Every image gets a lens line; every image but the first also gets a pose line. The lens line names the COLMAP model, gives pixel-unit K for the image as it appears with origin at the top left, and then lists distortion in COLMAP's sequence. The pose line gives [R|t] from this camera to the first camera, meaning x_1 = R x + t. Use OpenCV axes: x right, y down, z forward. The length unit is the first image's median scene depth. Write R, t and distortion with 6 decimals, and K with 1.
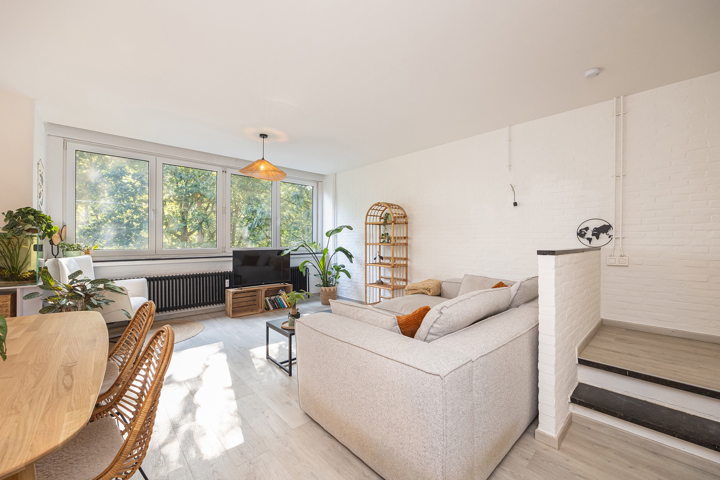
lens RADIAL K [[292.8, 0, 364.4], [0, 292.8, 239.2], [0, 0, 1]] dist [-0.001975, -0.000272]
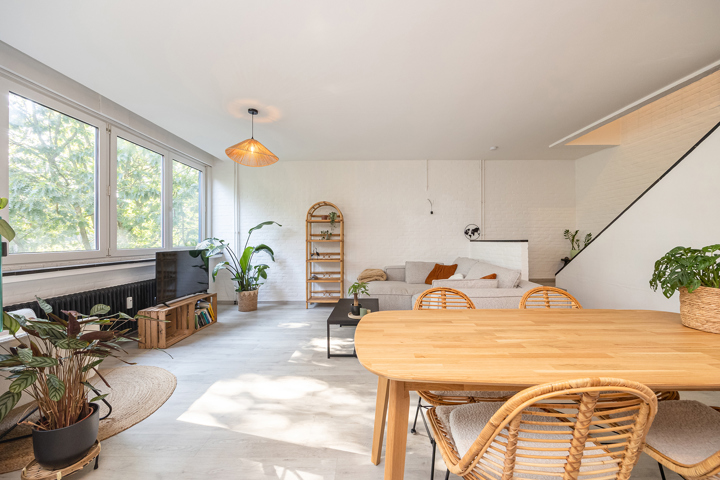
lens RADIAL K [[292.8, 0, 375.2], [0, 292.8, 239.0], [0, 0, 1]] dist [-0.001975, -0.000272]
pose [[0.661271, -0.001654, 0.750145, -0.622907], [0.006810, 0.999970, -0.003799, 0.015673], [-0.750116, 0.007621, 0.661262, 0.164023]]
